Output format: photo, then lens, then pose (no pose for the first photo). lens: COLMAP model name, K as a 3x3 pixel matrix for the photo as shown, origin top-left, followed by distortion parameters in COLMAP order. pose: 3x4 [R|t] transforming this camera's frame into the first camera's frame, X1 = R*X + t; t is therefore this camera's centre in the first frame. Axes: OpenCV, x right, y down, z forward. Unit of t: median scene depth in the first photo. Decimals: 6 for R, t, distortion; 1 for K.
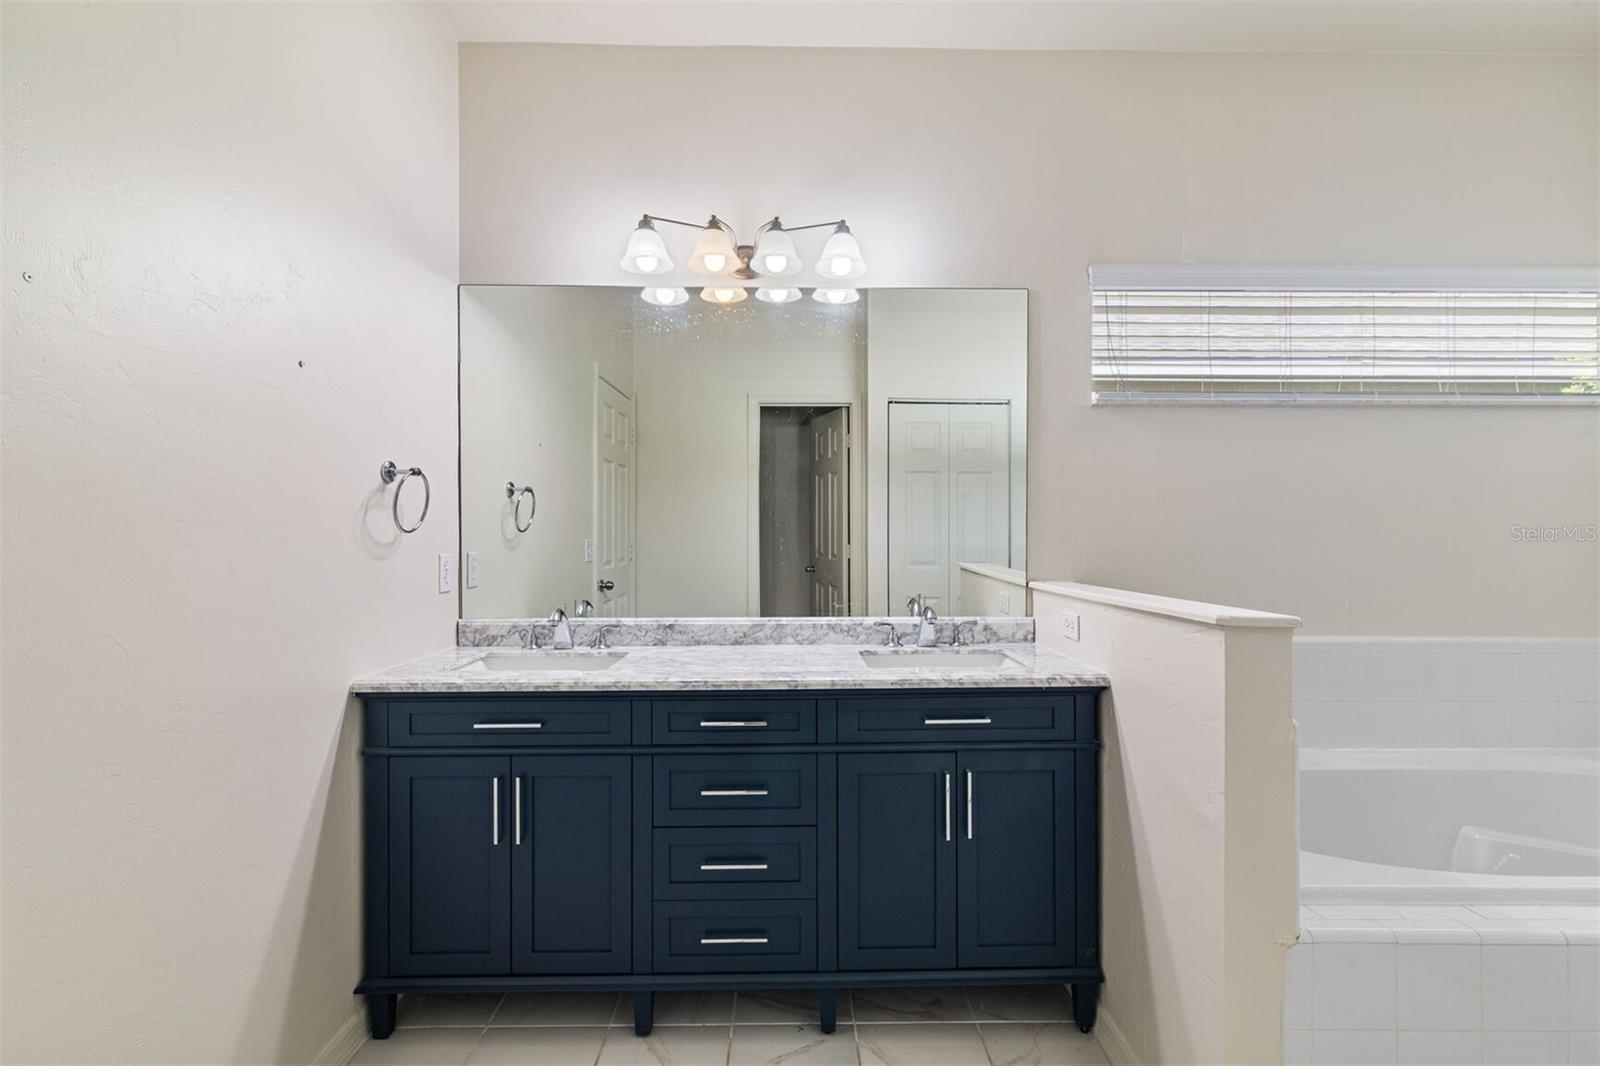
lens RADIAL K [[733.4, 0, 789.4], [0, 733.4, 532.6], [0, 0, 1]] dist [-0.002322, 0.000748]
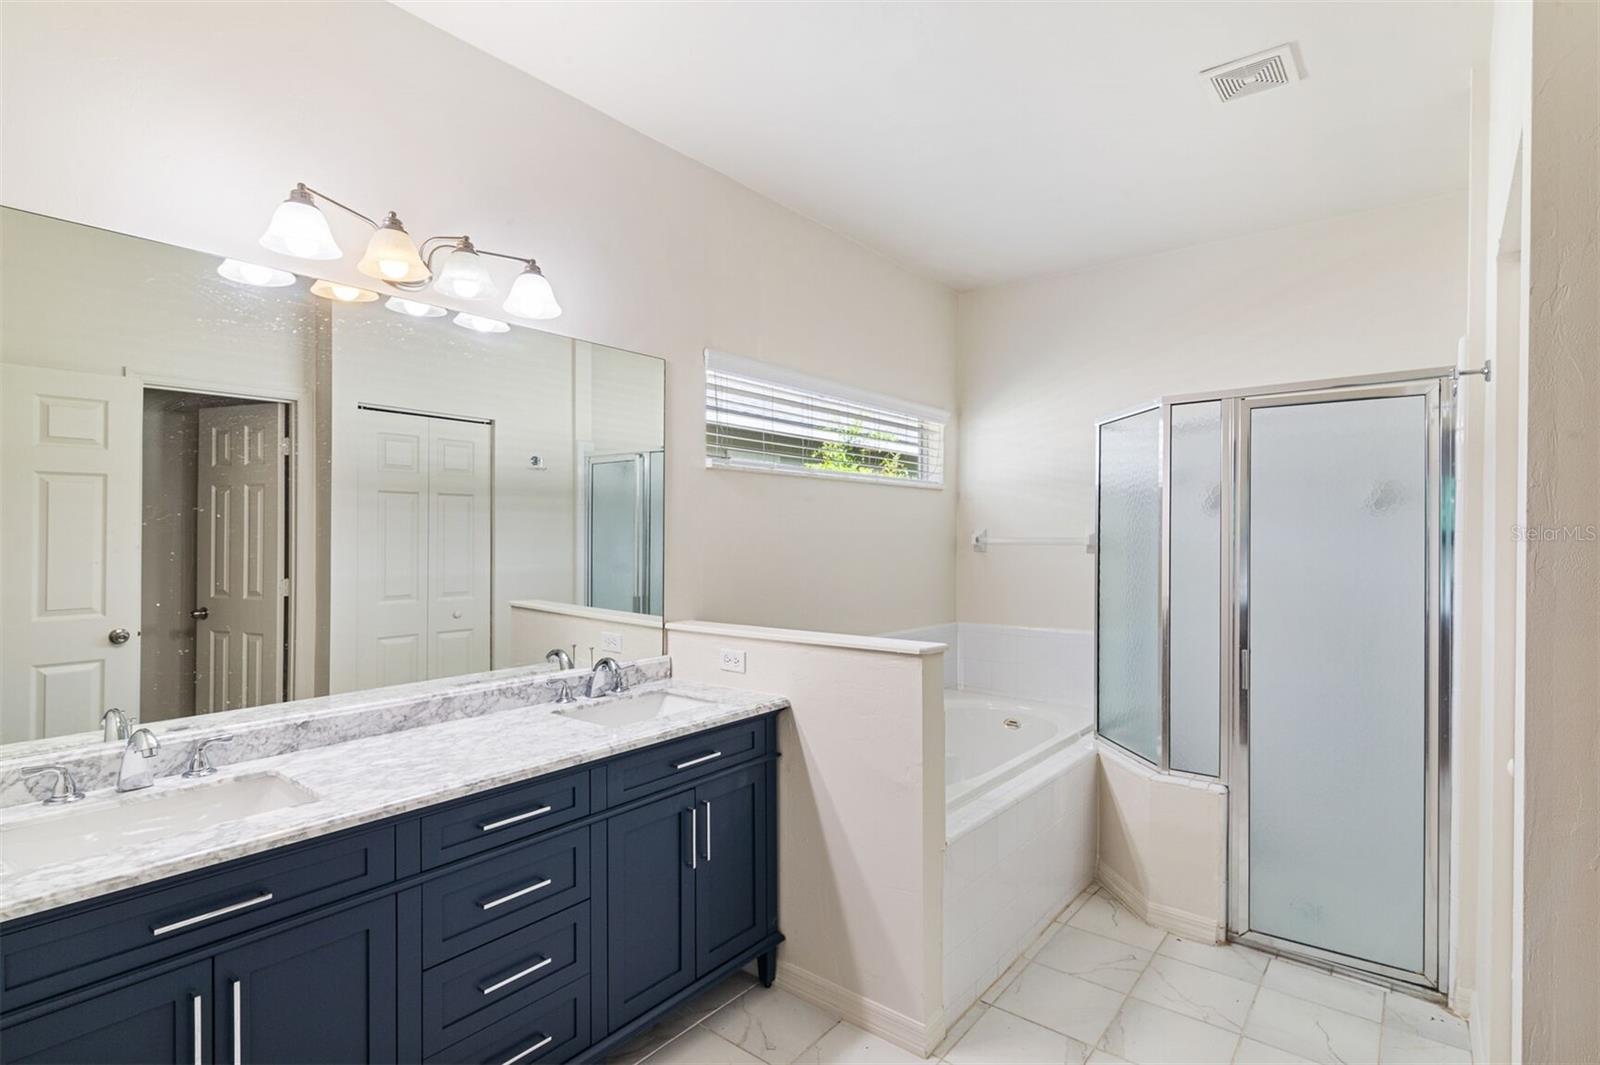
lens RADIAL K [[782.6, 0, 804.5], [0, 782.6, 534.2], [0, 0, 1]] dist [-0.000246, 0.000451]
pose [[0.638993, -0.001179, 0.769211, -0.454769], [0.000664, 0.999999, 0.000981, -0.069834], [-0.769212, -0.000116, 0.638994, 0.082504]]
